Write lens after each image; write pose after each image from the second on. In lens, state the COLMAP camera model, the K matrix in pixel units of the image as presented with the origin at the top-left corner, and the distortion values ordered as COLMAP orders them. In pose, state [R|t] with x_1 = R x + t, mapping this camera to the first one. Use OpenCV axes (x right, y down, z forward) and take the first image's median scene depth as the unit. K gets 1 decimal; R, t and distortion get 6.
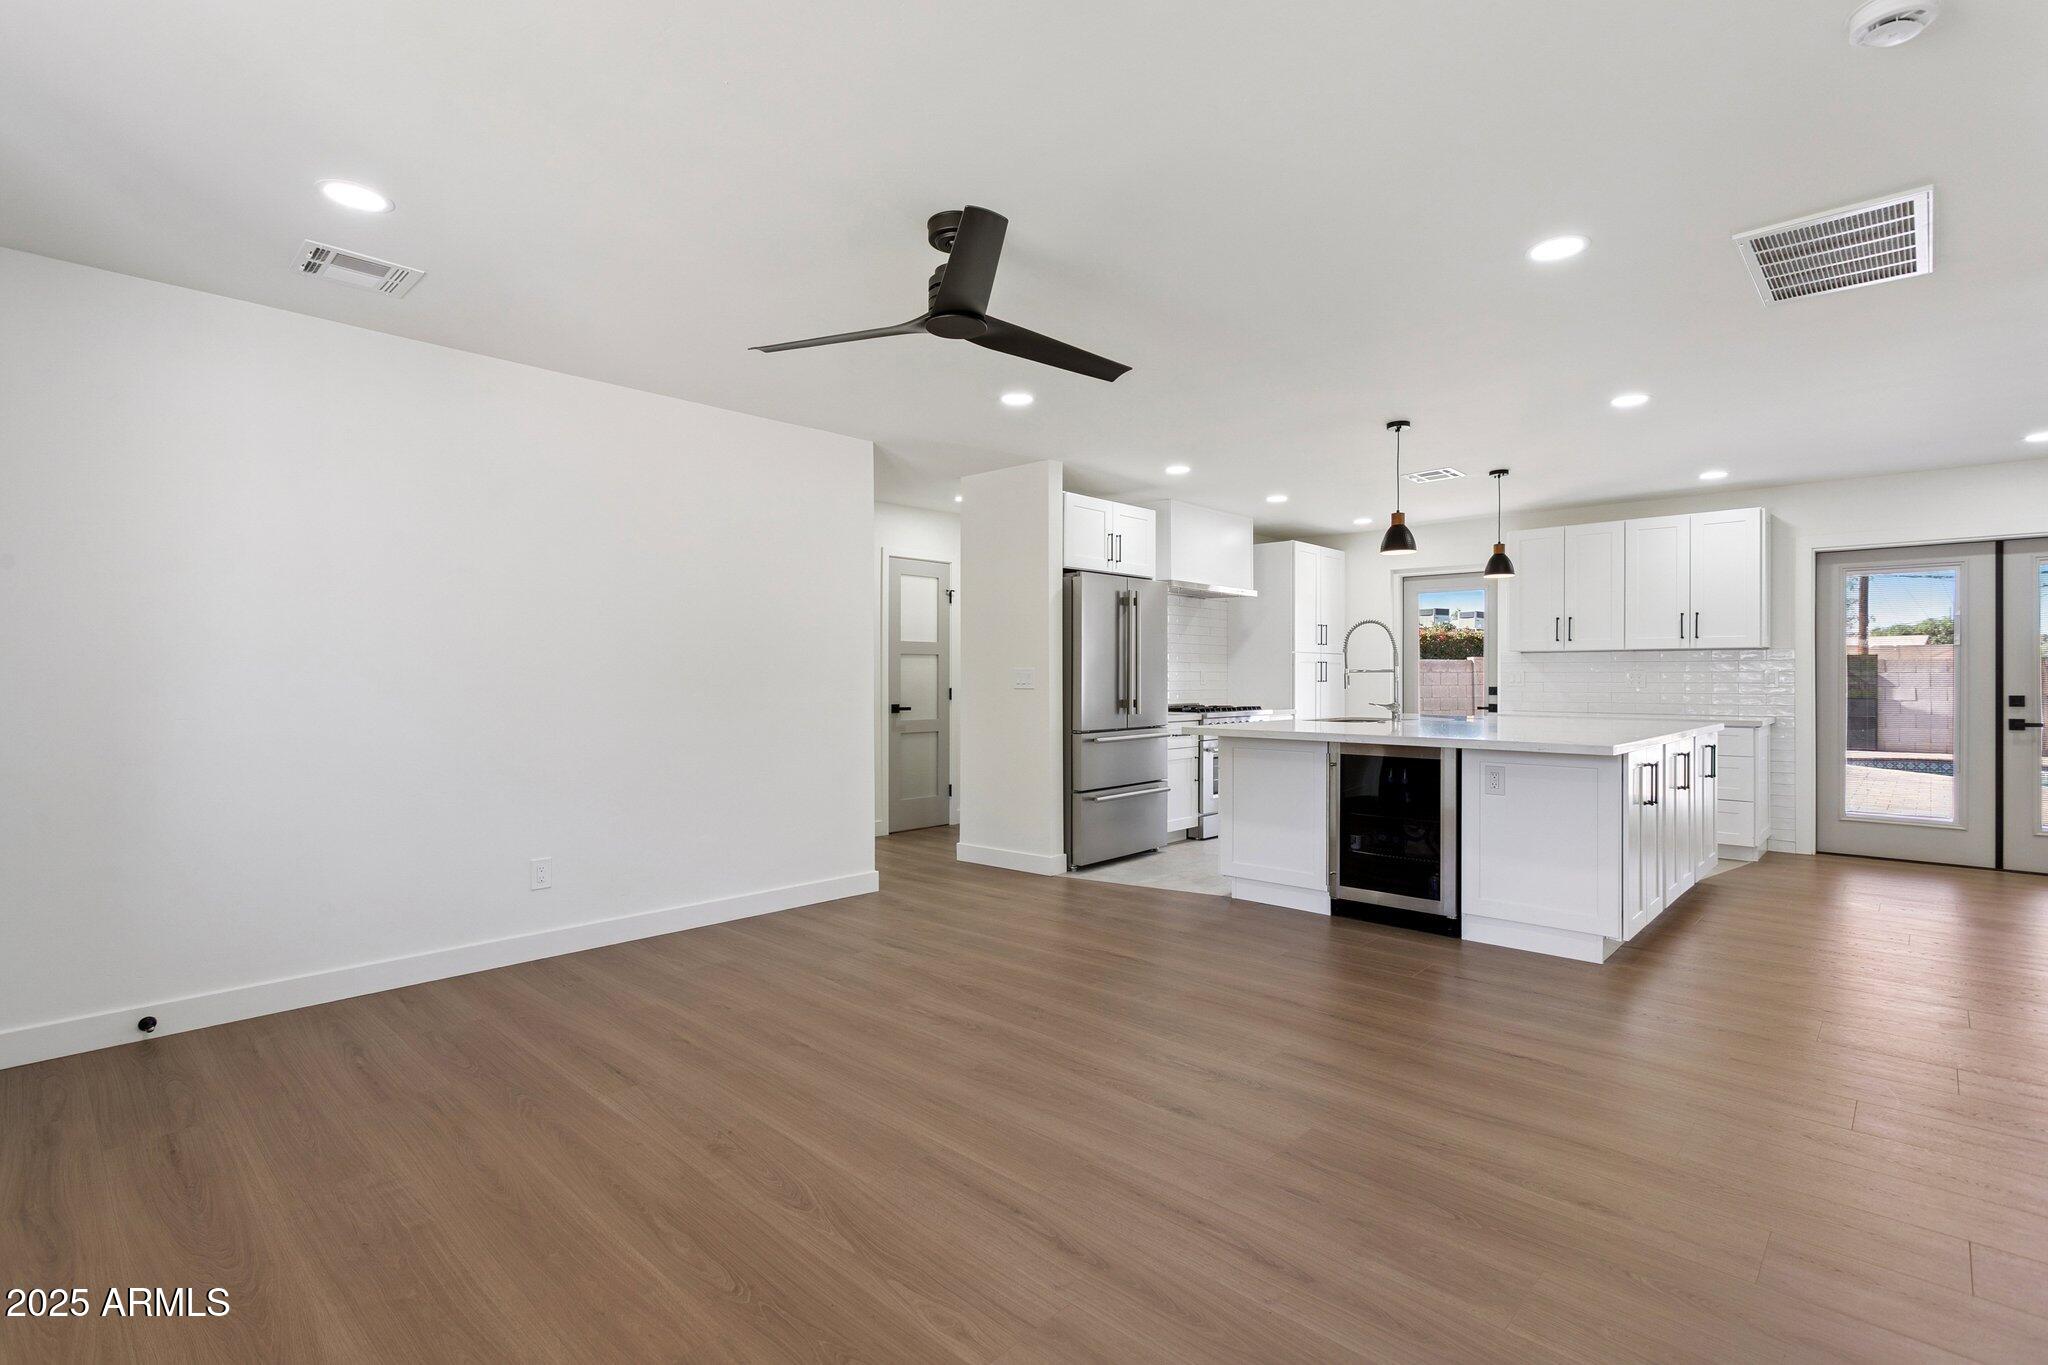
lens RADIAL K [[980.6, 0, 1030.1], [0, 980.6, 677.0], [0, 0, 1]] dist [0.000142, -0.000038]
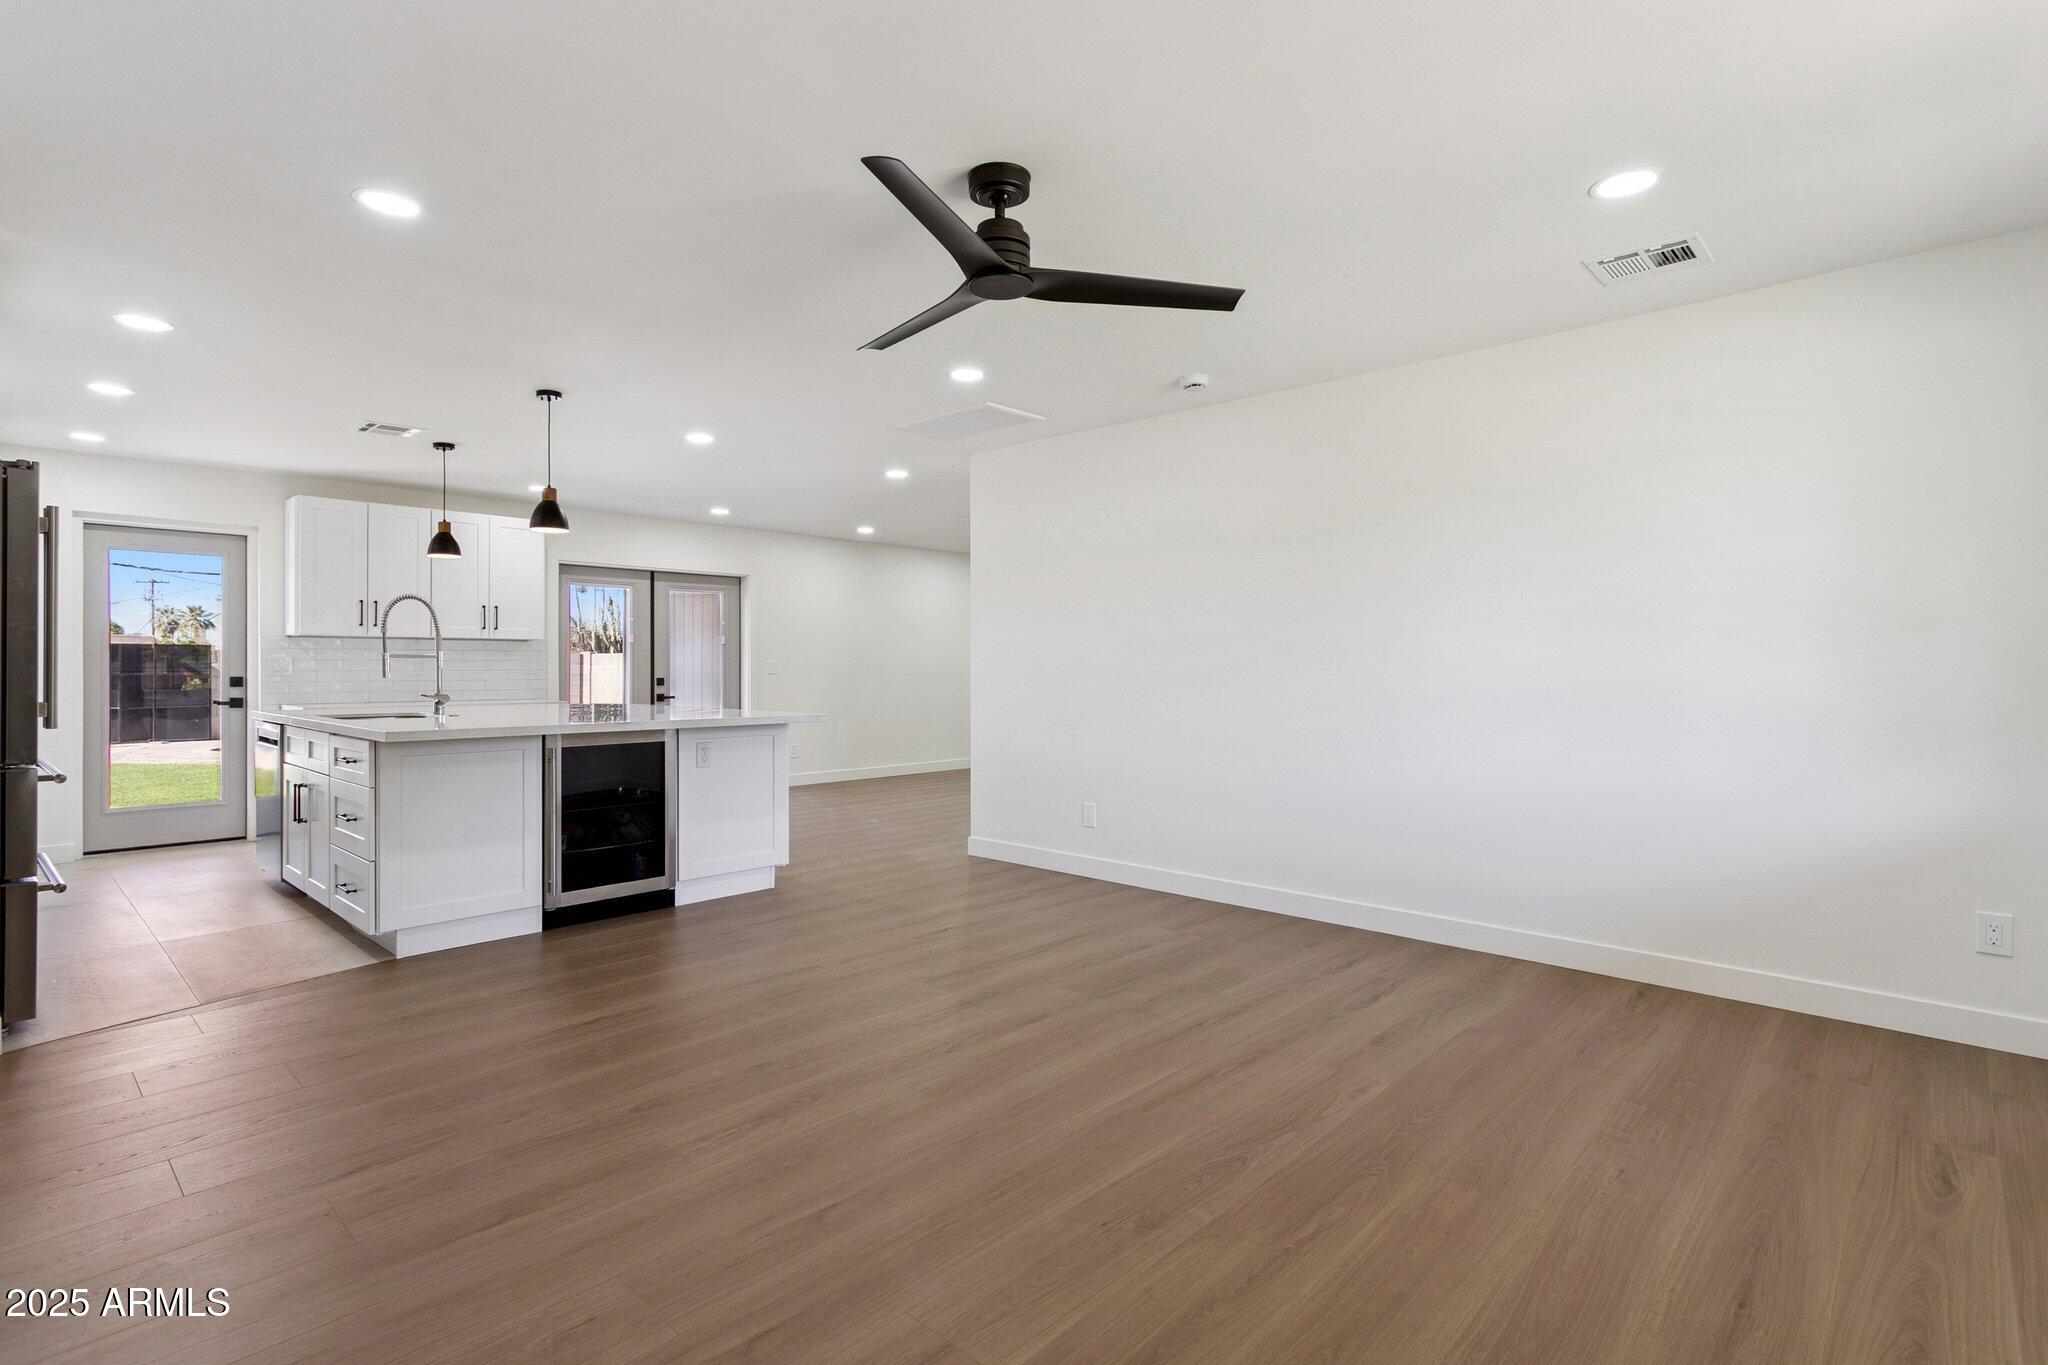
lens RADIAL K [[980.6, 0, 1030.1], [0, 980.6, 677.0], [0, 0, 1]] dist [0.000142, -0.000038]
pose [[-0.012472, -0.009578, 0.999876, -0.621303], [0.000835, 0.999954, 0.009589, 0.005008], [-0.999922, 0.000954, -0.012464, 0.602933]]
